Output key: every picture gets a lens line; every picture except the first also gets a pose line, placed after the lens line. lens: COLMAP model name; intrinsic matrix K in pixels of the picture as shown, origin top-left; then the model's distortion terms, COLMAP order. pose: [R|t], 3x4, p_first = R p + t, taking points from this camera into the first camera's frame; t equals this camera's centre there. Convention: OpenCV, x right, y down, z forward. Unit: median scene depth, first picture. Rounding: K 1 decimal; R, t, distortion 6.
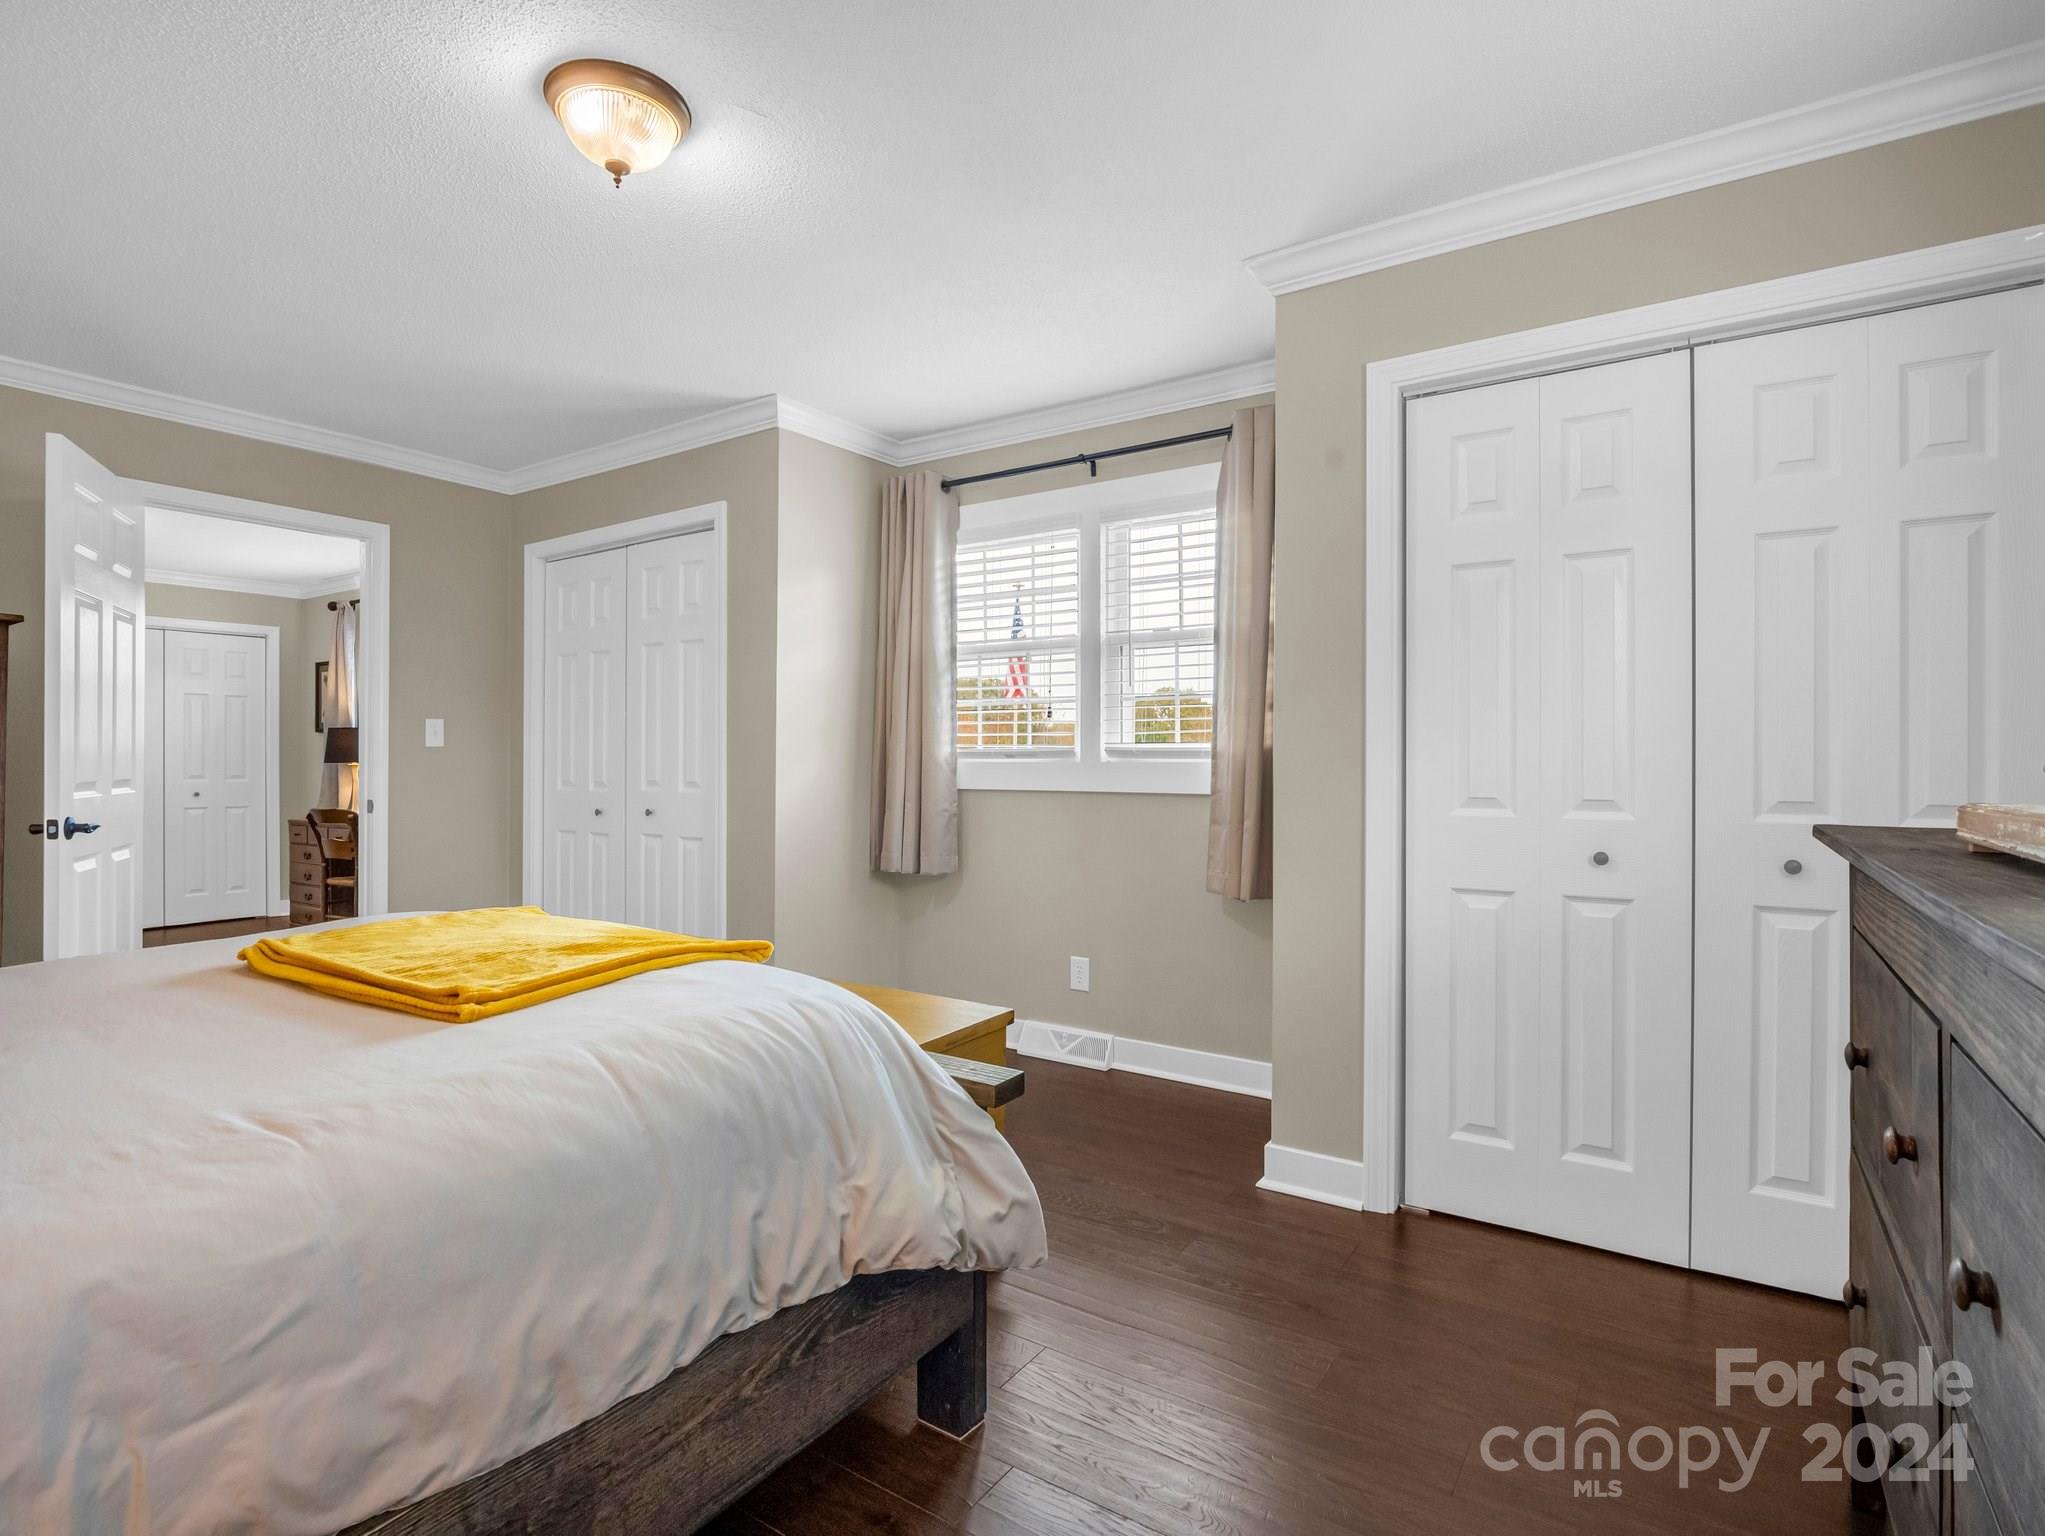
lens RADIAL K [[1017.5, 0, 1002.3], [0, 1017.5, 761.2], [0, 0, 1]] dist [-0.007270, -0.002794]
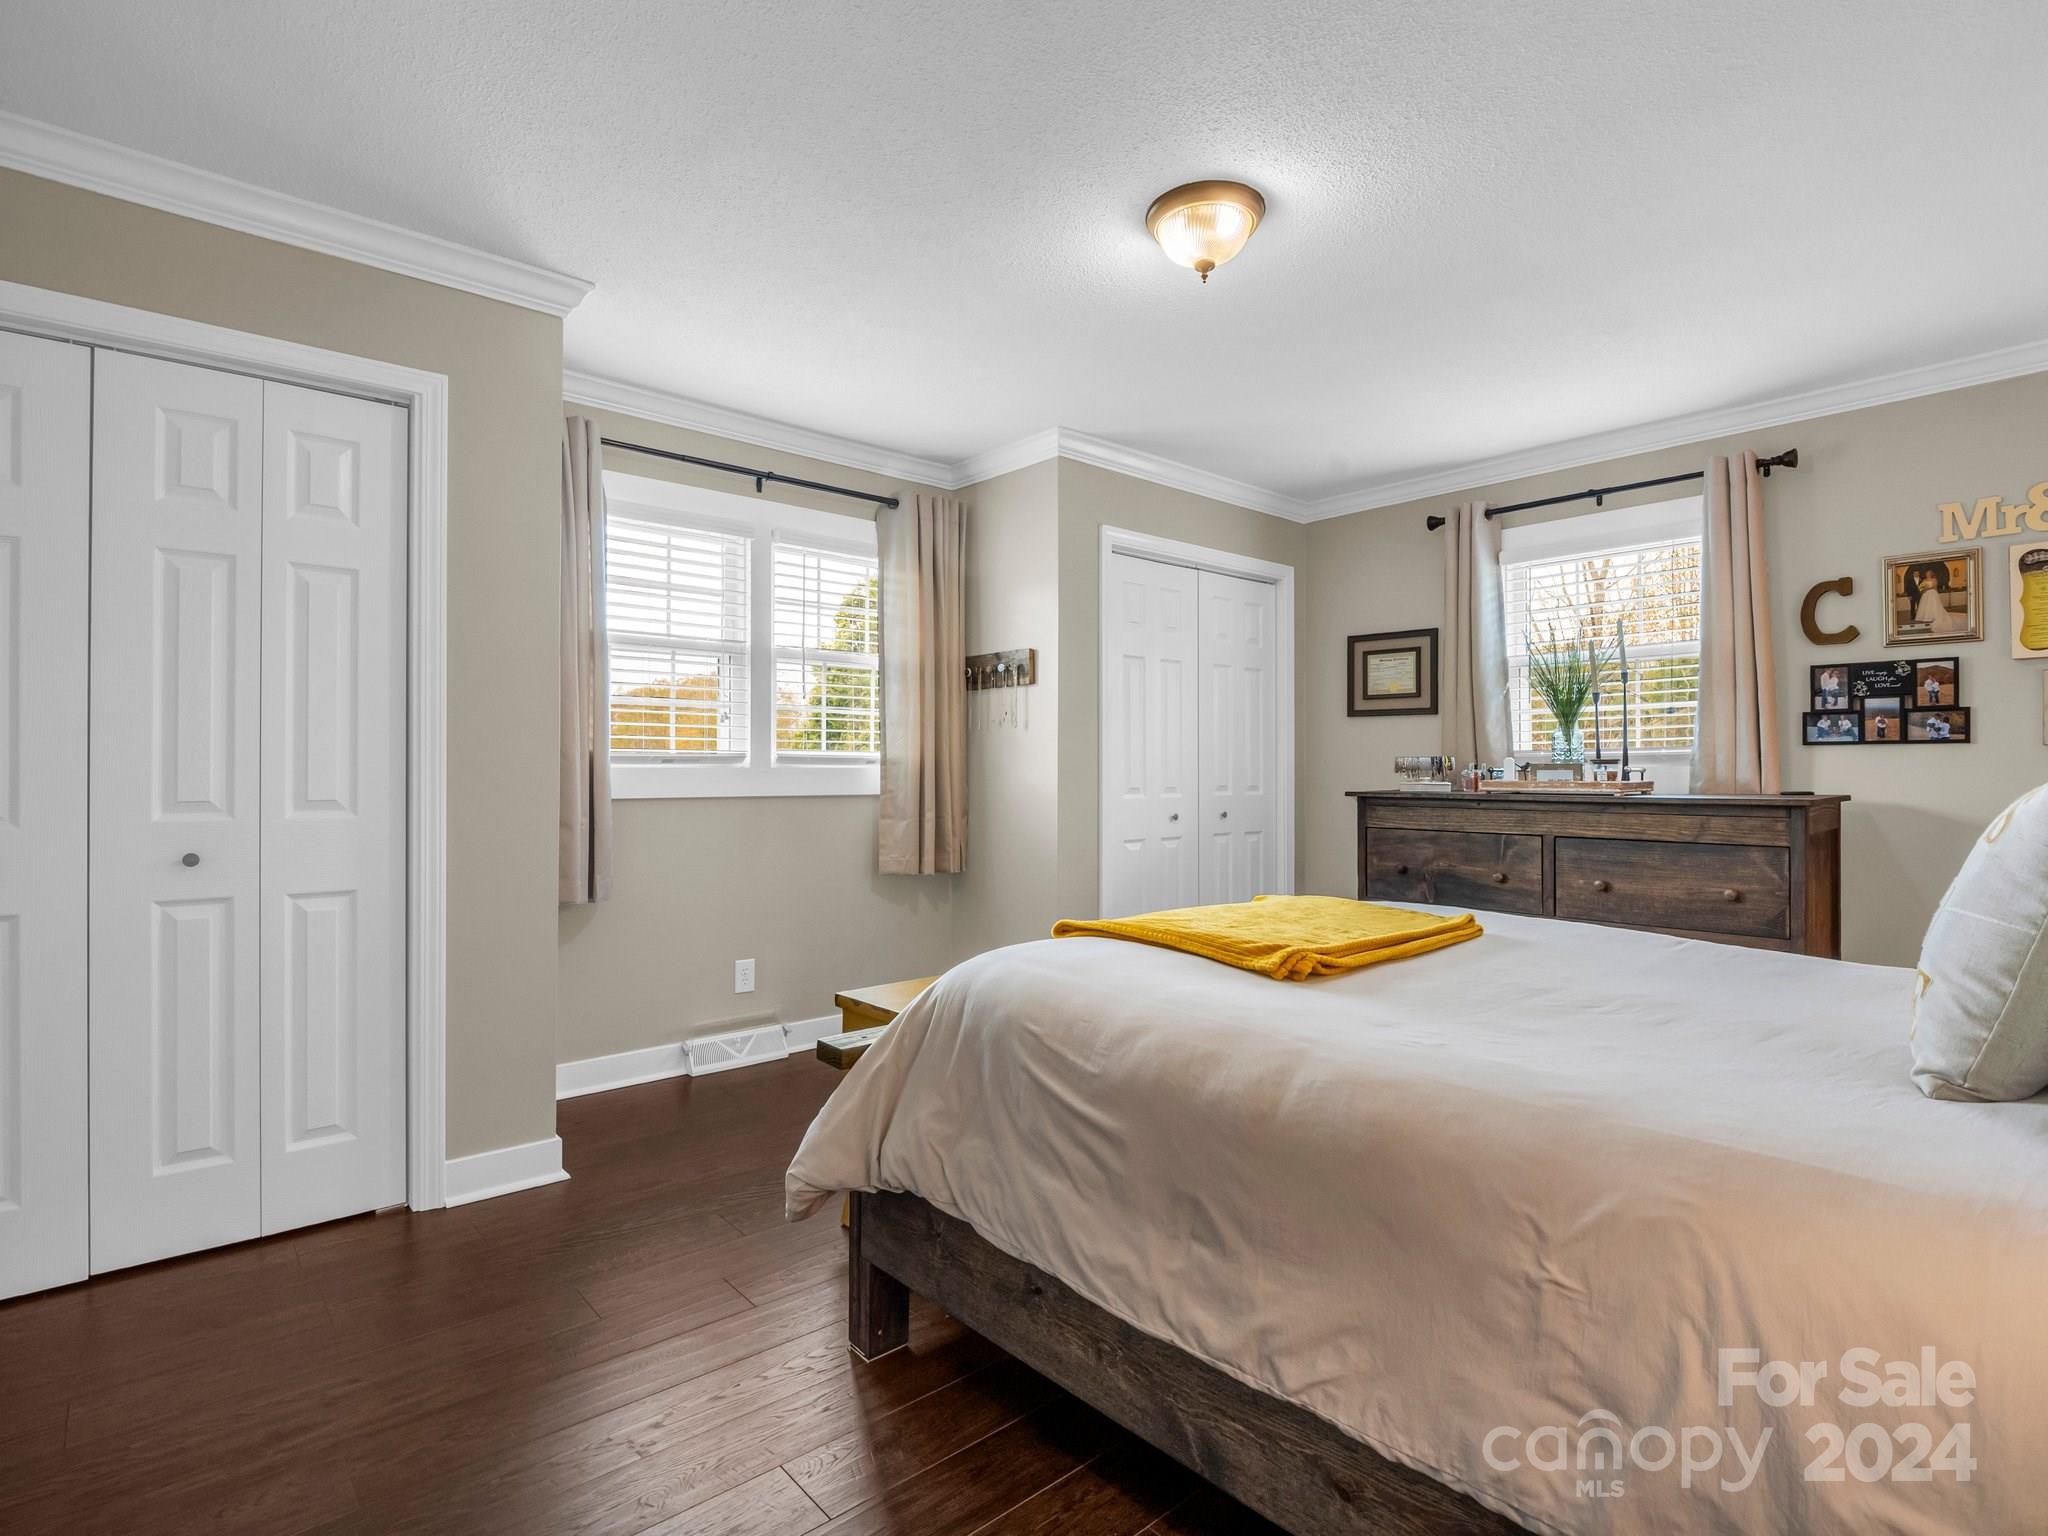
lens RADIAL K [[1018.9, 0, 1009.0], [0, 1018.9, 764.9], [0, 0, 1]] dist [-0.007270, -0.002794]
pose [[0.254264, 0.002518, 0.967132, -0.856915], [-0.000999, 0.999997, -0.002341, 0.000116], [-0.967134, -0.000371, 0.254265, 0.493281]]
